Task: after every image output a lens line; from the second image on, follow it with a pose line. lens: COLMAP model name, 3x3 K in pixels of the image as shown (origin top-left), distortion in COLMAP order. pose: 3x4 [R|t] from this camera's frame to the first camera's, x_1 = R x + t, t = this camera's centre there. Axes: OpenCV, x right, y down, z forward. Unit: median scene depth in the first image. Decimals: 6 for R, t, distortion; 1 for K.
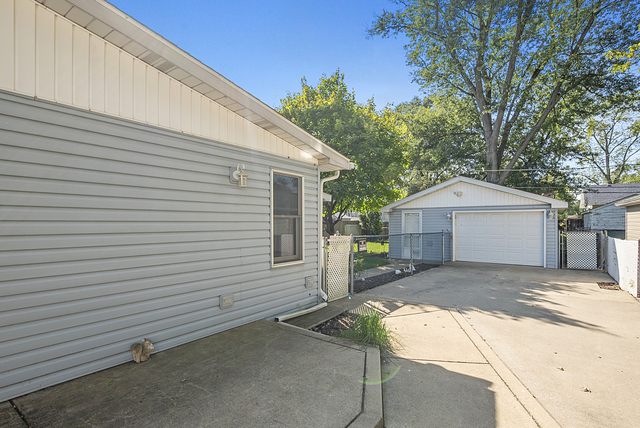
lens RADIAL K [[307.1, 0, 322.1], [0, 307.1, 217.6], [0, 0, 1]] dist [-0.002187, -0.000260]
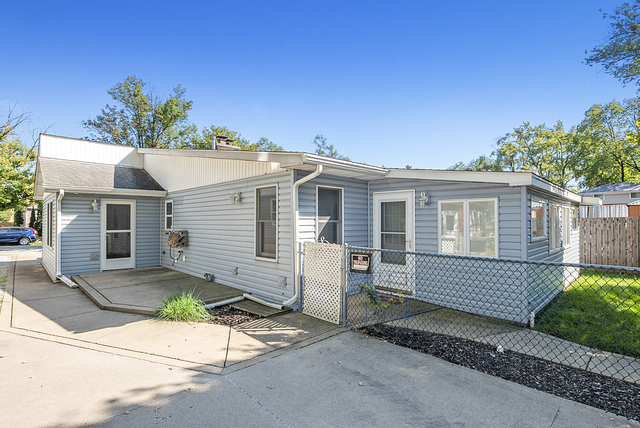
lens RADIAL K [[307.1, 0, 321.2], [0, 307.1, 217.6], [0, 0, 1]] dist [-0.002187, -0.000260]
pose [[-0.137477, -0.018616, -0.990330, 1.052982], [0.010963, 0.999734, -0.020314, 0.009923], [0.990444, -0.013649, -0.137236, 1.347297]]
